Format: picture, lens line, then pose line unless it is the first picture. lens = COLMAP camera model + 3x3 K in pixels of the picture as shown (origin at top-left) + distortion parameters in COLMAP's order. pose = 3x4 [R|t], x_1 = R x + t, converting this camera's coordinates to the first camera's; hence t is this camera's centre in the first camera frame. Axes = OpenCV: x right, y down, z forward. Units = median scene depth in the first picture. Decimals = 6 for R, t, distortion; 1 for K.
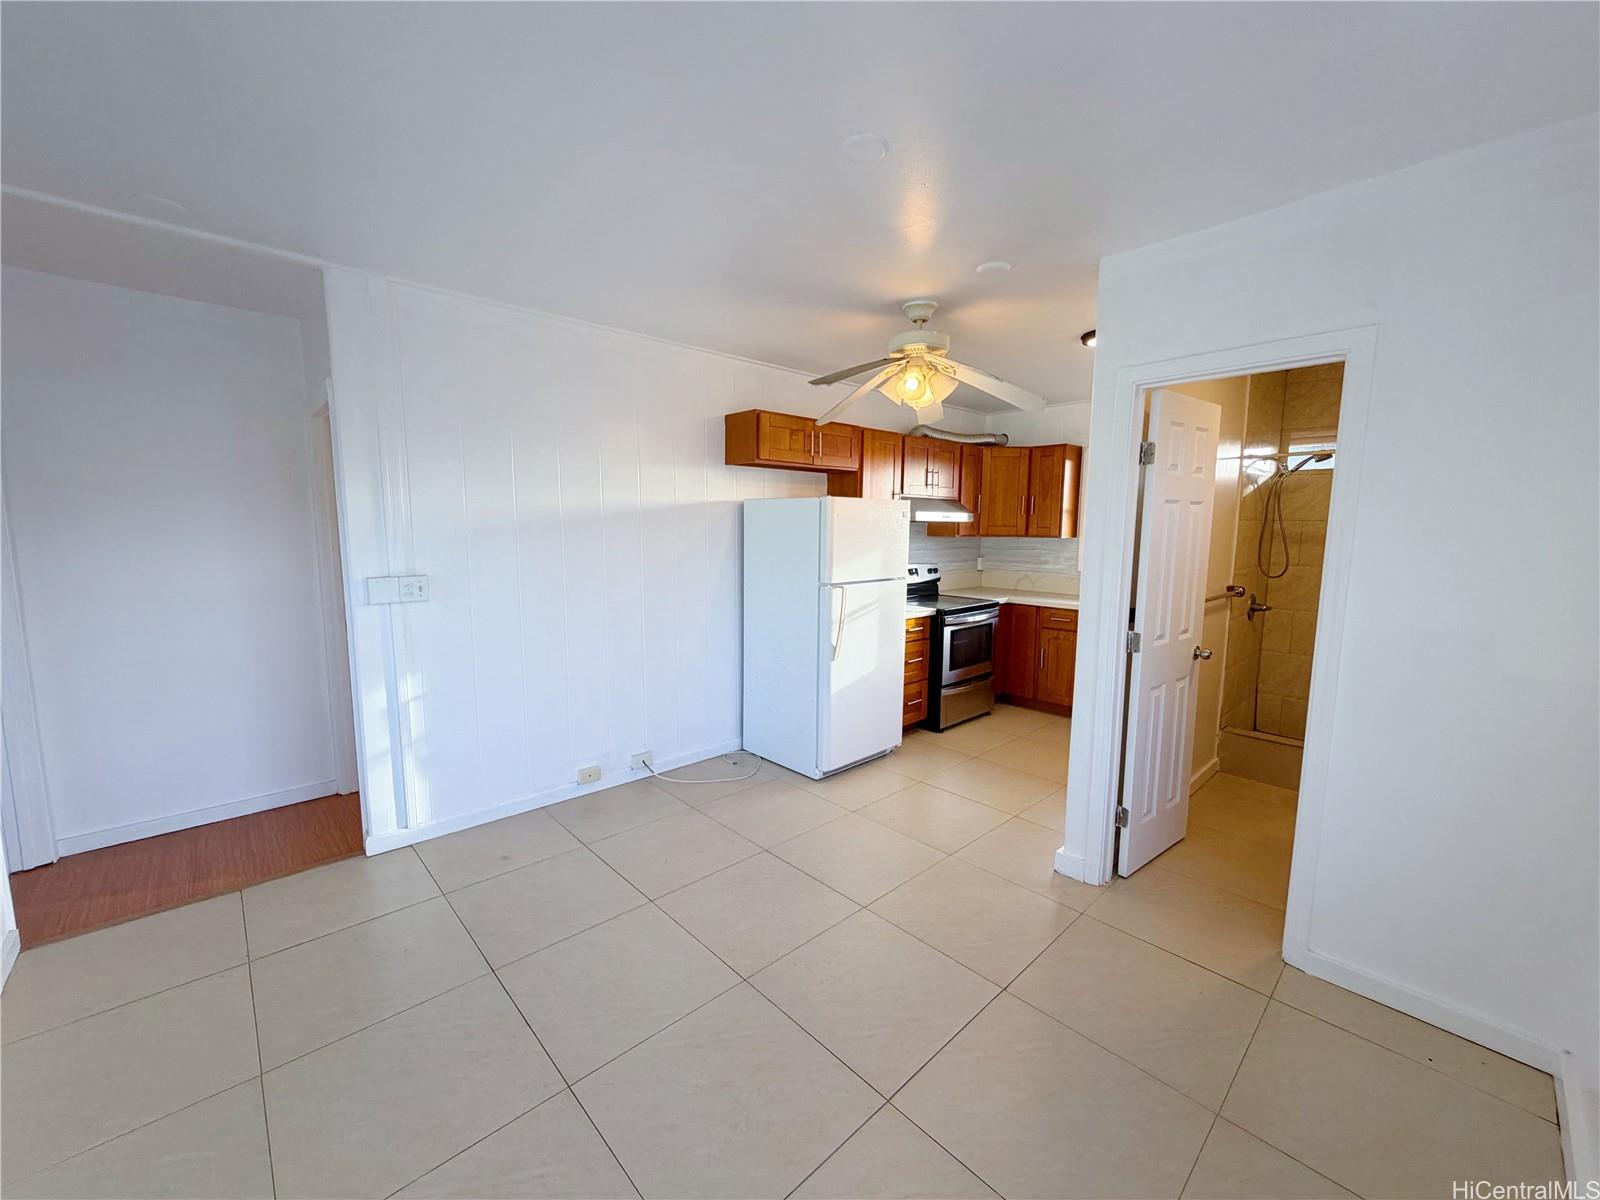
lens RADIAL K [[638.4, 0, 797.9], [0, 638.4, 608.9], [0, 0, 1]] dist [0.009470, 0.000108]
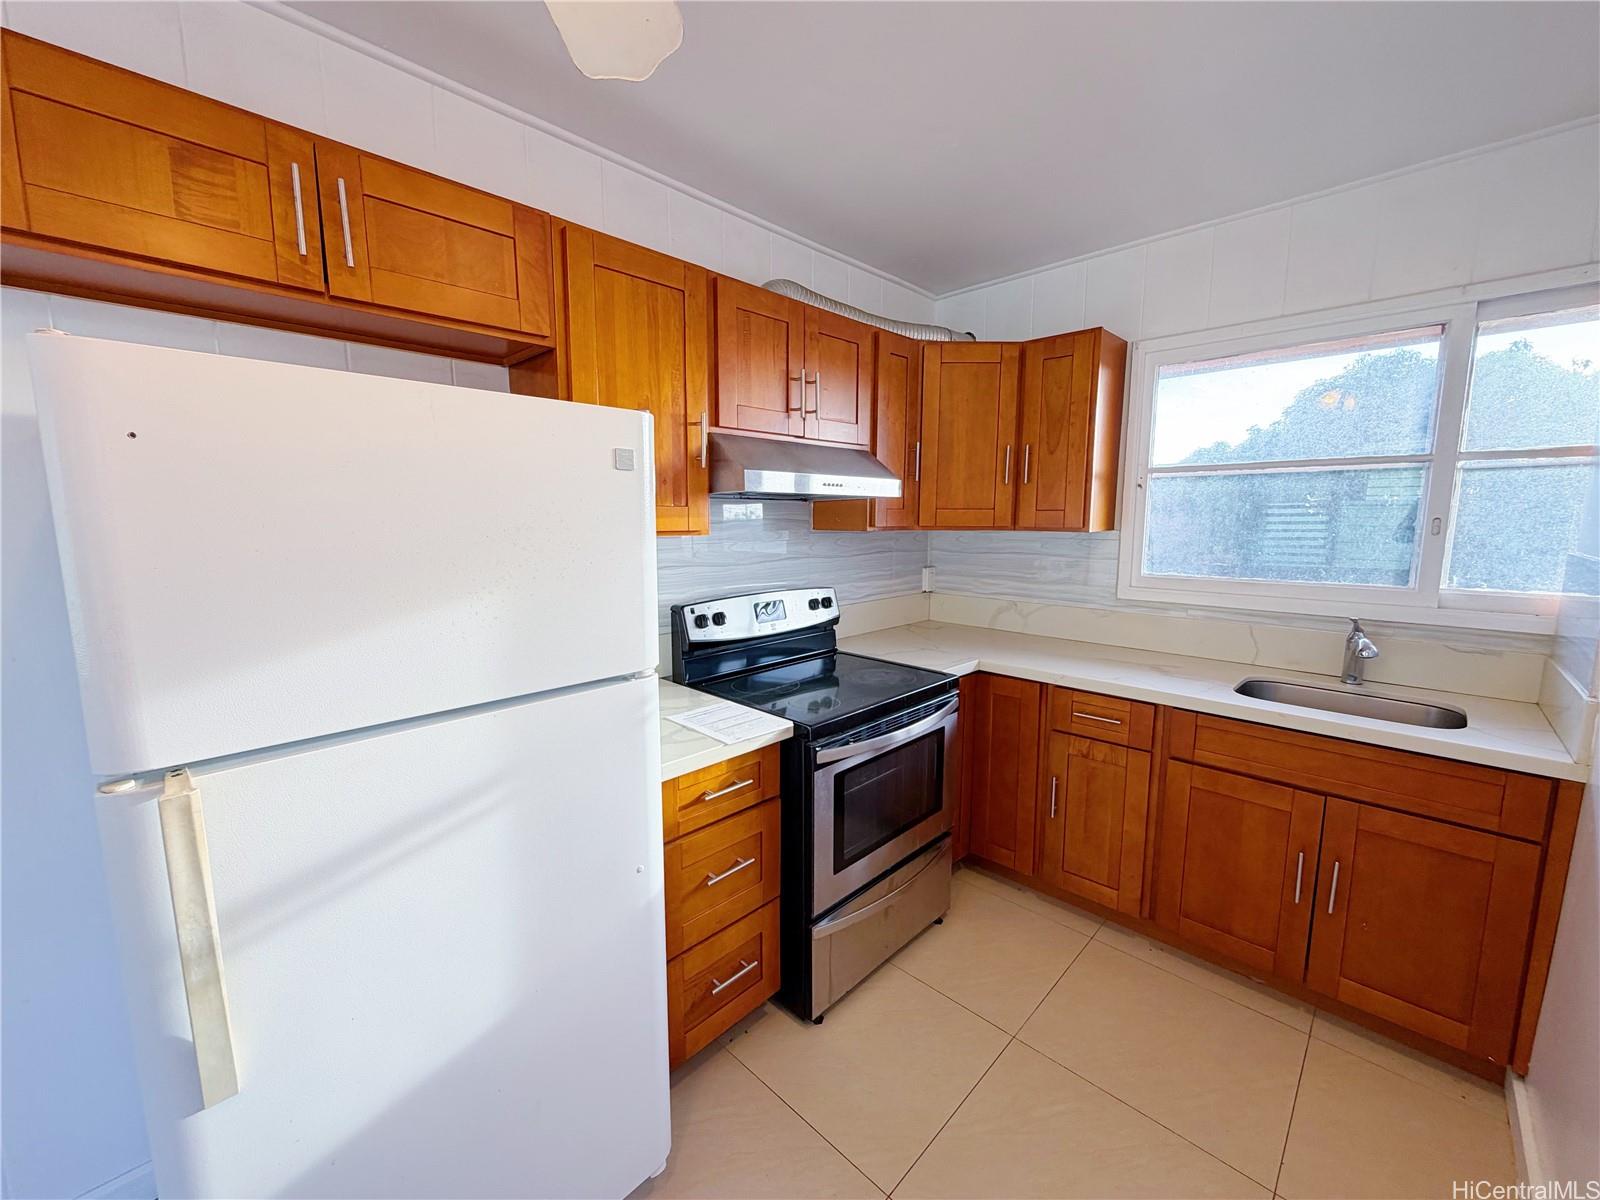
lens RADIAL K [[638.4, 0, 803.9], [0, 638.4, 599.6], [0, 0, 1]] dist [0.009470, 0.000108]
pose [[0.998632, -0.010996, 0.051116, 0.176164], [0.010893, 0.999938, 0.002291, -0.064175], [-0.051138, -0.001732, 0.998690, 0.535547]]
